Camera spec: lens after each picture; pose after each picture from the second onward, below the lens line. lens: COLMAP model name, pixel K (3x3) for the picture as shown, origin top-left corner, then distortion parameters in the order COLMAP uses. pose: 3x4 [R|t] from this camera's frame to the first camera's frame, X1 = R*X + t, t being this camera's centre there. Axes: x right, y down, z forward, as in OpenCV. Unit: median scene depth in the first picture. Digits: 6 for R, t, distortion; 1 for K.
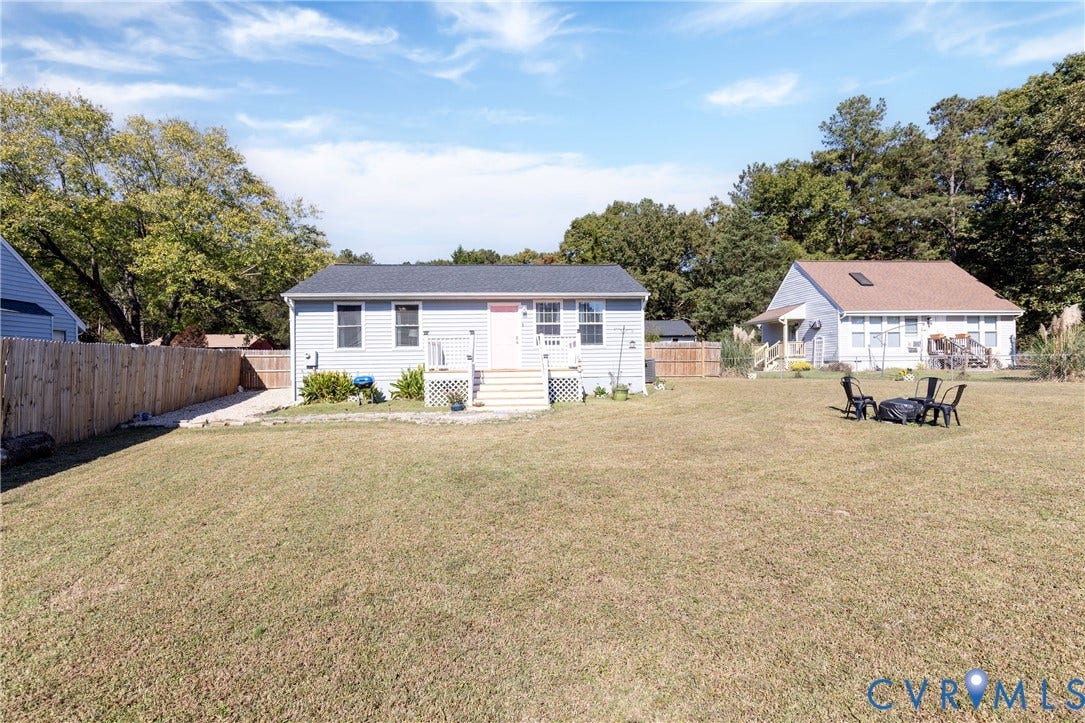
lens RADIAL K [[490.5, 0, 527.9], [0, 490.5, 366.5], [0, 0, 1]] dist [0.004219, -0.001698]
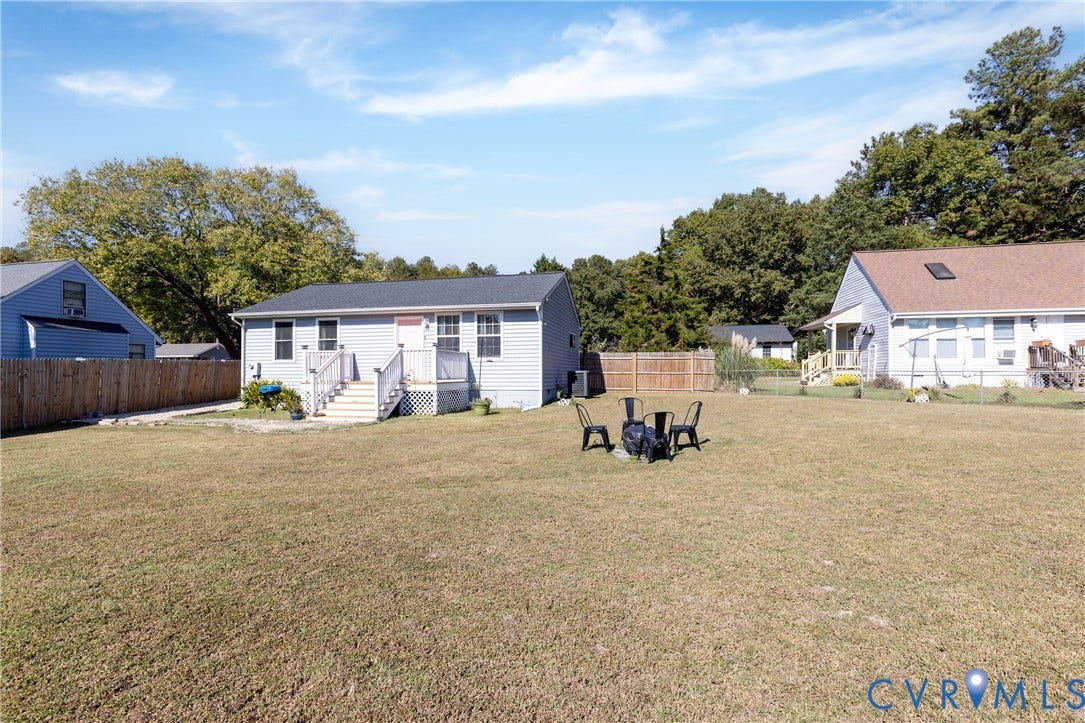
lens RADIAL K [[490.5, 0, 523.7], [0, 490.5, 376.8], [0, 0, 1]] dist [0.004219, -0.001698]
pose [[0.955288, 0.013178, -0.295383, 0.294847], [-0.010689, 0.999892, 0.010040, -0.009495], [0.295484, -0.006433, 0.955326, 0.050631]]
